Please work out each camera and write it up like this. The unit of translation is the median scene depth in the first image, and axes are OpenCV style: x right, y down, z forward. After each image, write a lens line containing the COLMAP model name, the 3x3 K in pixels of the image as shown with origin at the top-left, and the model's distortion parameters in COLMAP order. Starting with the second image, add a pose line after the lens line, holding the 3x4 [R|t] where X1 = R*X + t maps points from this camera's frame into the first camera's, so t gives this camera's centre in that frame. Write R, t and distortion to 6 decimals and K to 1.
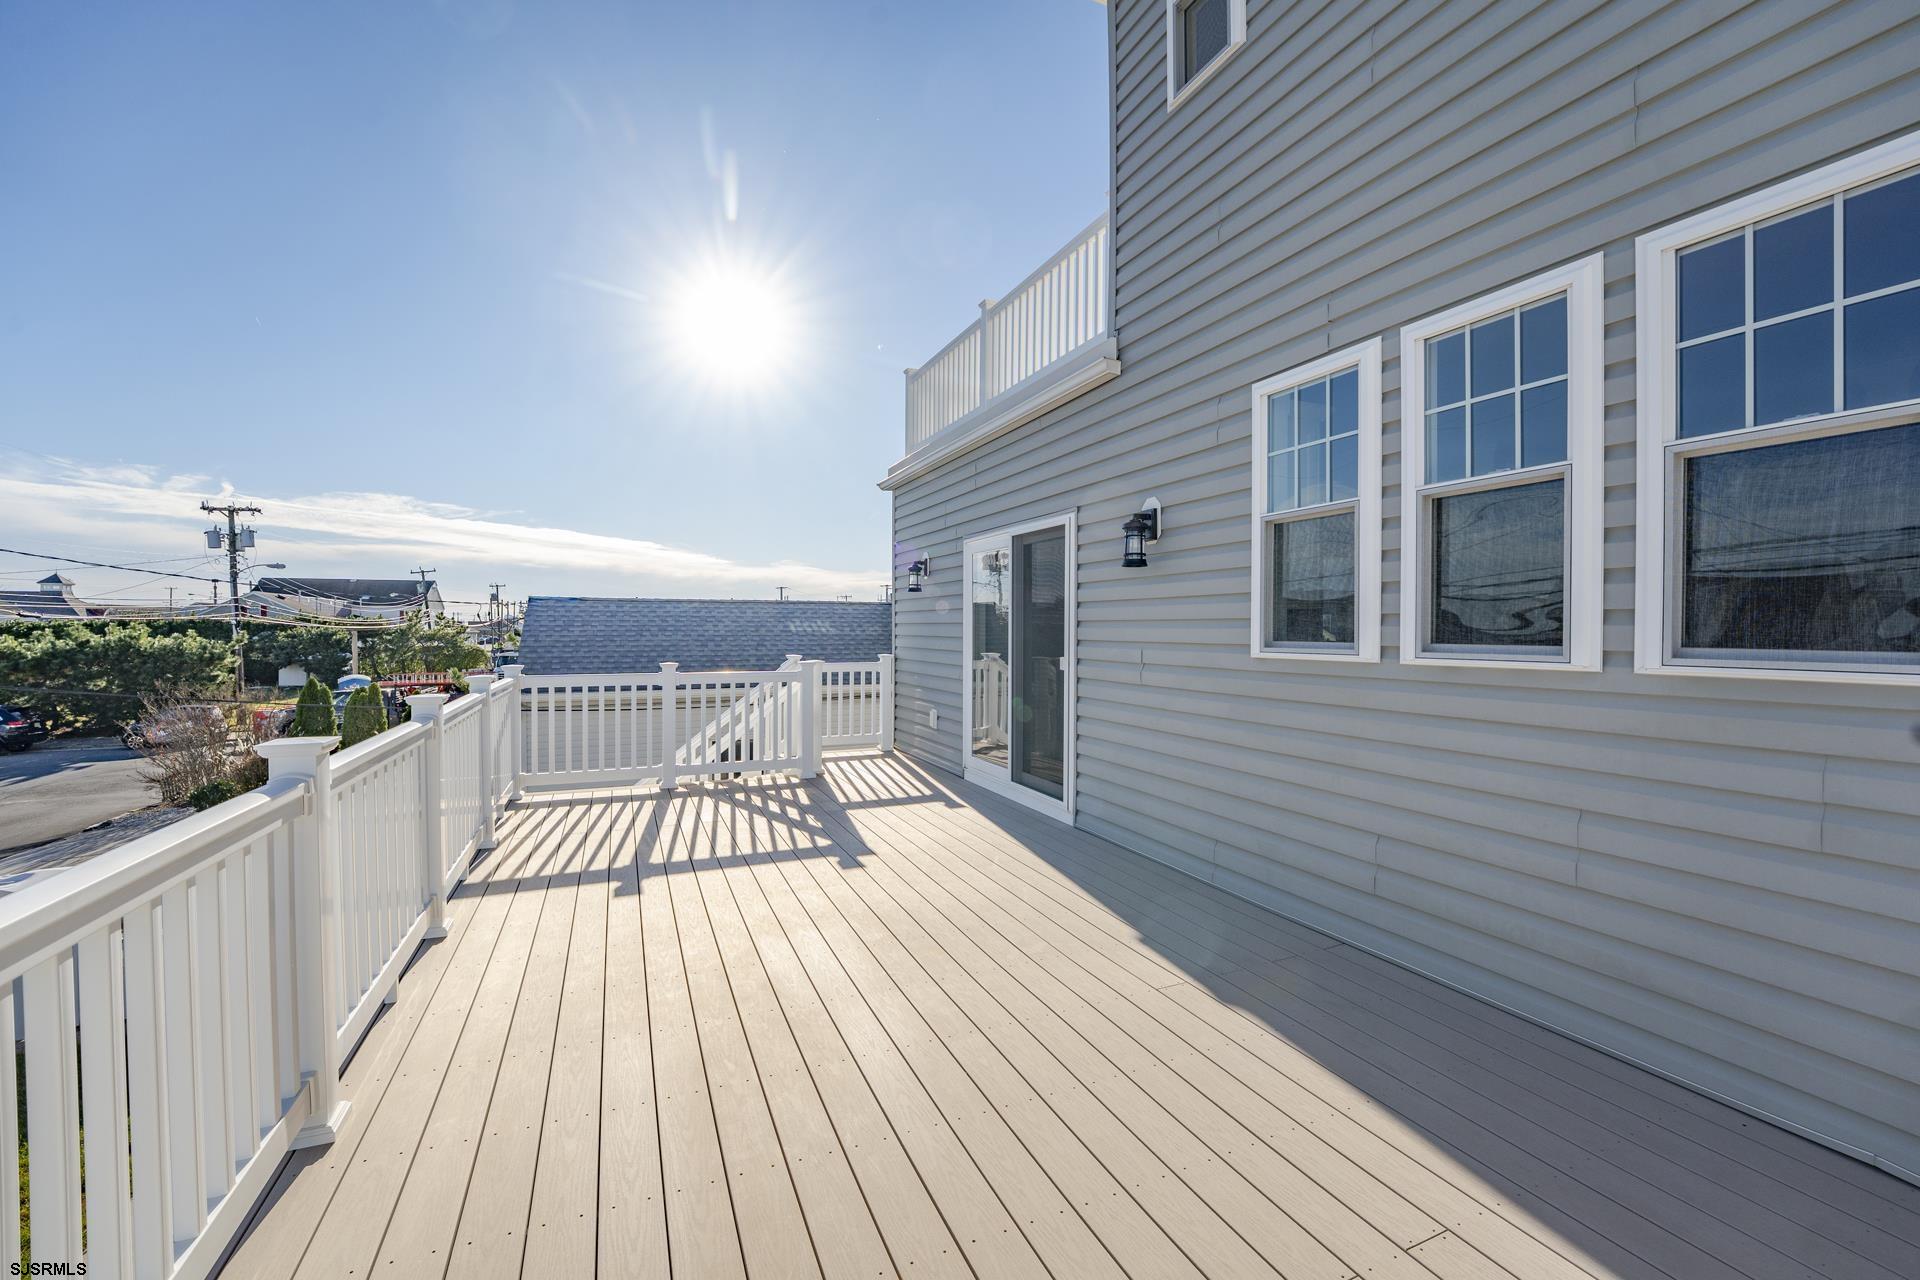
lens RADIAL K [[781.6, 0, 964.6], [0, 781.6, 636.8], [0, 0, 1]] dist [-0.028760, 0.004025]
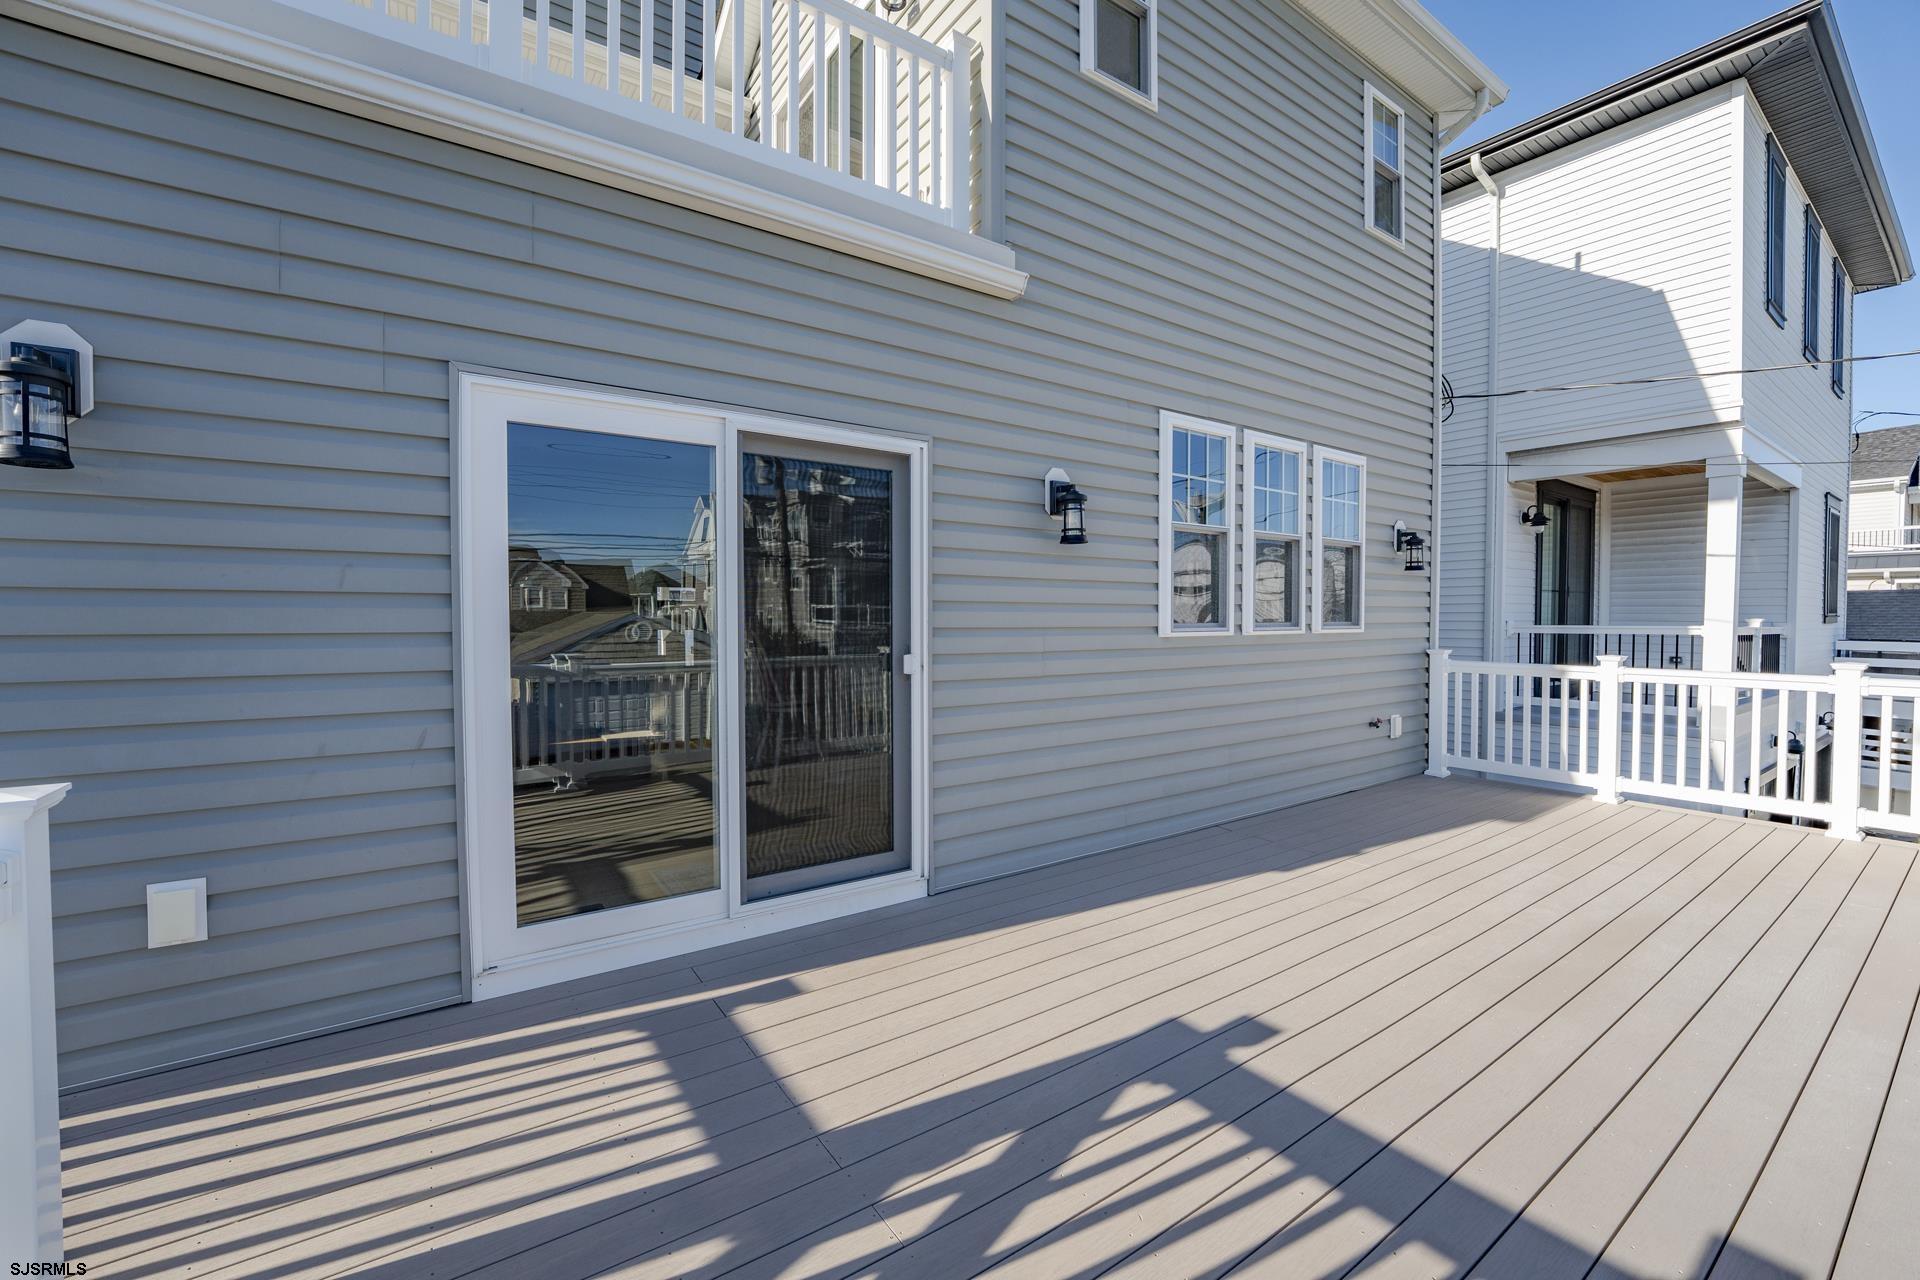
lens RADIAL K [[781.6, 0, 964.6], [0, 781.6, 636.8], [0, 0, 1]] dist [-0.028760, 0.004025]
pose [[-0.193354, -0.027489, 0.980744, -0.659726], [0.007709, 0.999534, 0.029536, -0.010259], [-0.981099, 0.013271, -0.193052, 1.332175]]
